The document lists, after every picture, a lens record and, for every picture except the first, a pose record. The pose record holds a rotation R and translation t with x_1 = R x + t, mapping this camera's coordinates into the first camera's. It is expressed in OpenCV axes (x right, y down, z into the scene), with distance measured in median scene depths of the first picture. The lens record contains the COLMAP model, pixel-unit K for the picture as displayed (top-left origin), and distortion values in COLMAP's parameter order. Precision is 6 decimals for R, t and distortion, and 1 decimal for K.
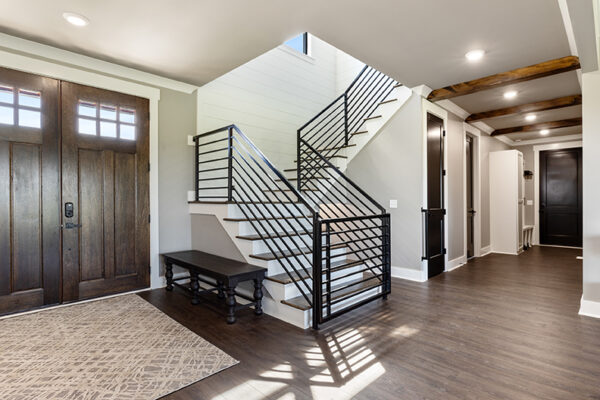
lens RADIAL K [[300.5, 0, 299.2], [0, 300.5, 201.7], [0, 0, 1]] dist [-0.012262, 0.000099]
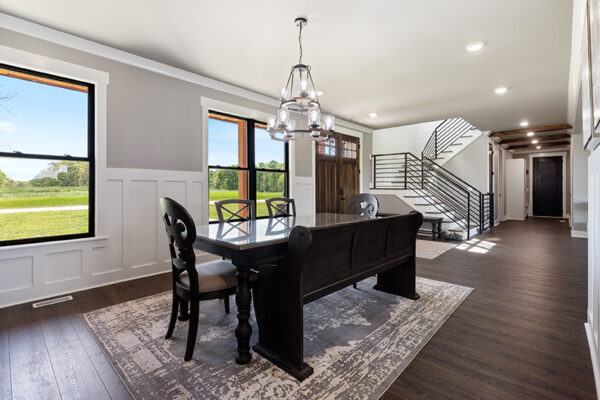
lens RADIAL K [[274.7, 0, 291.4], [0, 274.7, 188.2], [0, 0, 1]] dist [0.002839, 0.000098]
pose [[0.999620, 0.001834, 0.027519, -0.931157], [-0.001713, 0.999989, -0.004429, 0.007184], [-0.027527, 0.004380, 0.999611, -0.780857]]
